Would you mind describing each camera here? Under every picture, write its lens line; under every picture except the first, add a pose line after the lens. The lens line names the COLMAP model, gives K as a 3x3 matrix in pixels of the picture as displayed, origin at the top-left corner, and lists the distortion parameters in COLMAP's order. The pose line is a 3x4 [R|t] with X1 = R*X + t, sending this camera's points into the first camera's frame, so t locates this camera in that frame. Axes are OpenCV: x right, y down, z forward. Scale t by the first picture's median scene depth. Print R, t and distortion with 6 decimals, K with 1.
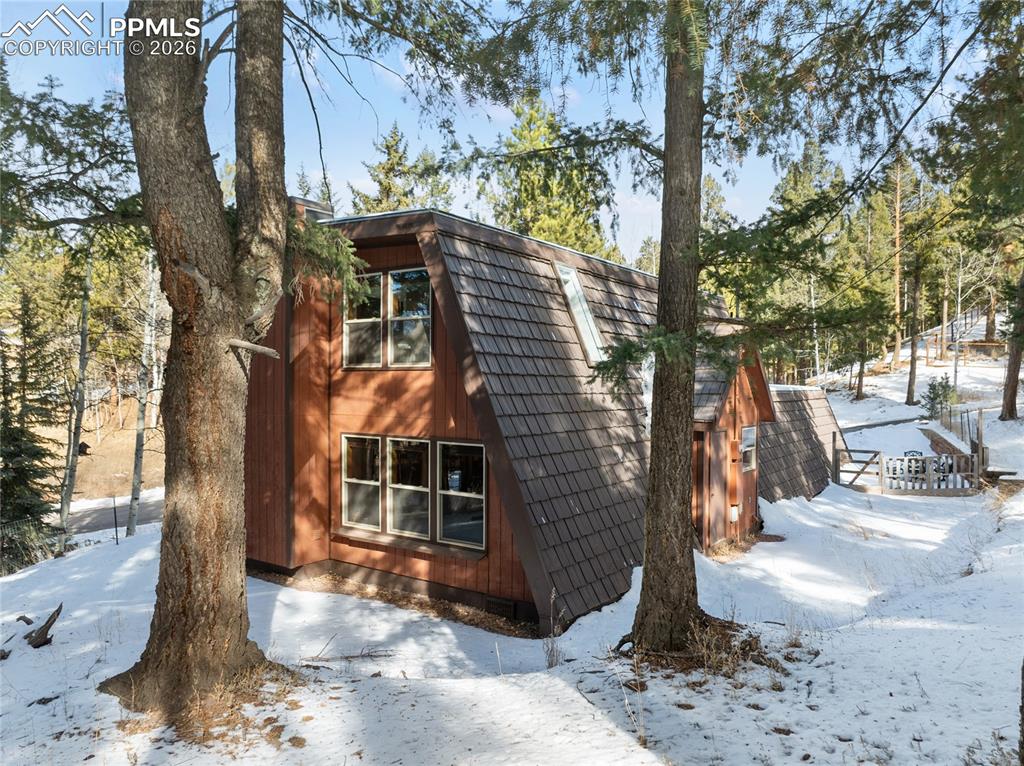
lens RADIAL K [[725.3, 0, 512.0], [0, 725.3, 383.0], [0, 0, 1]] dist [-0.028133, -0.002458]
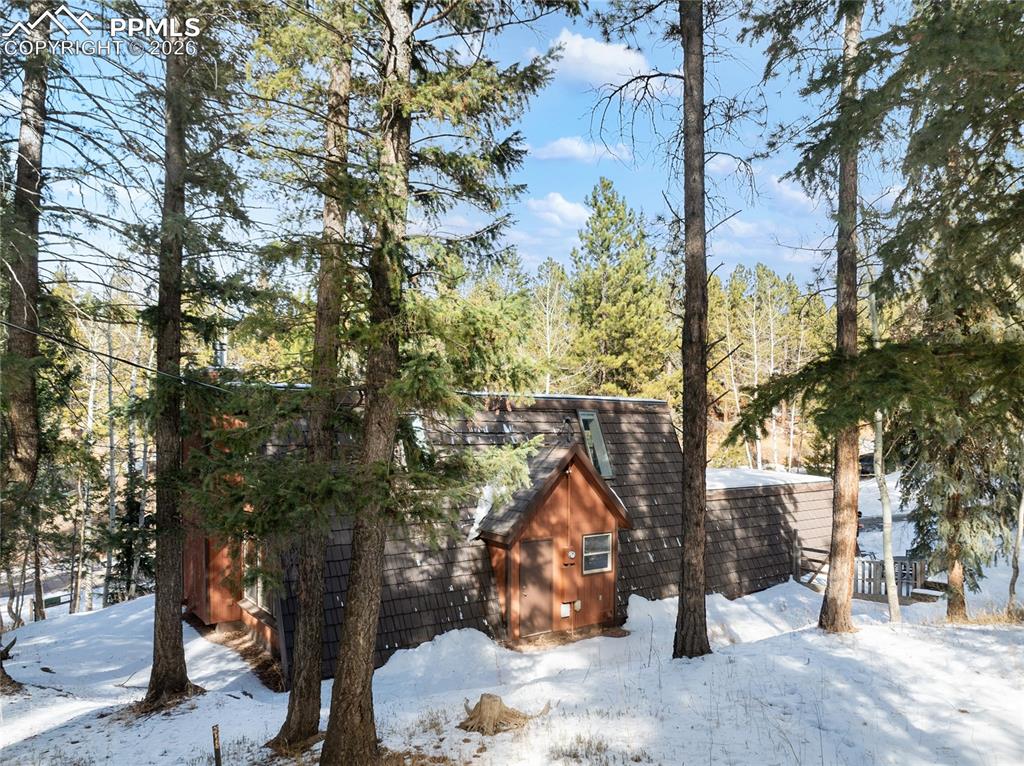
lens RADIAL K [[745.7, 0, 510.1], [0, 745.7, 419.1], [0, 0, 1]] dist [-0.036888, -0.001663]
pose [[0.943583, -0.000399, -0.331136, 0.757736], [-0.001435, 0.999985, -0.005294, -0.147558], [0.331133, 0.005470, 0.943568, -0.196881]]
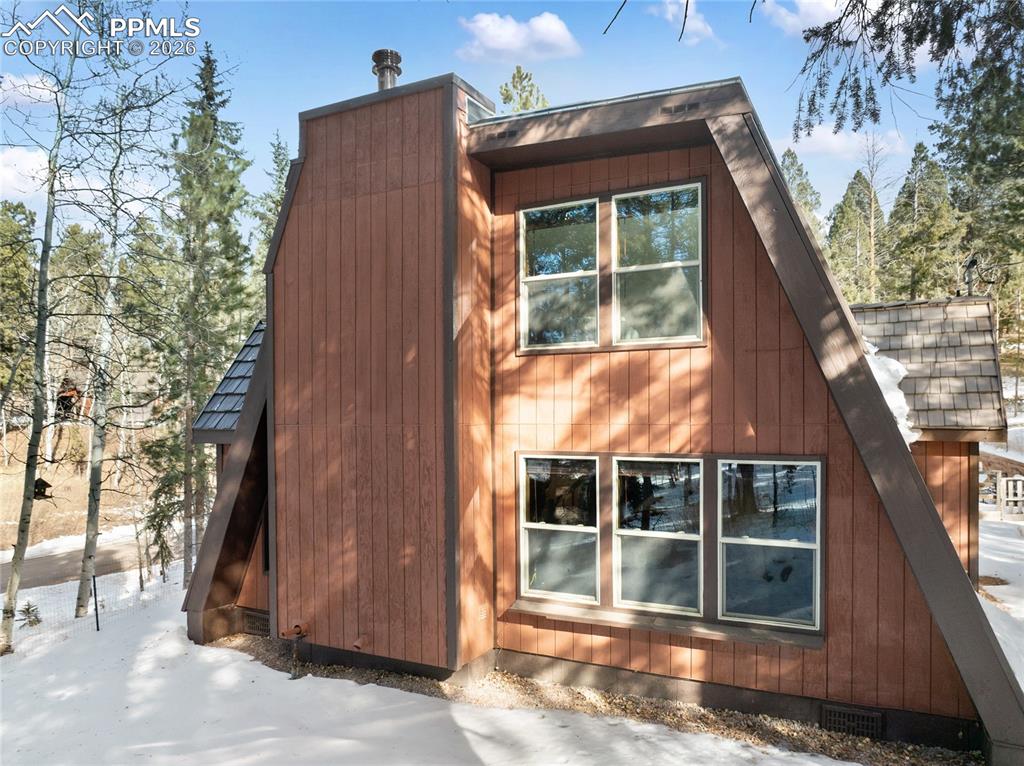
lens RADIAL K [[745.7, 0, 510.1], [0, 745.7, 419.1], [0, 0, 1]] dist [-0.036888, -0.001663]
pose [[0.990871, -0.010073, 0.134434, -0.345678], [0.009570, 0.999945, 0.004387, 0.038247], [-0.134471, -0.003061, 0.990913, 0.361392]]
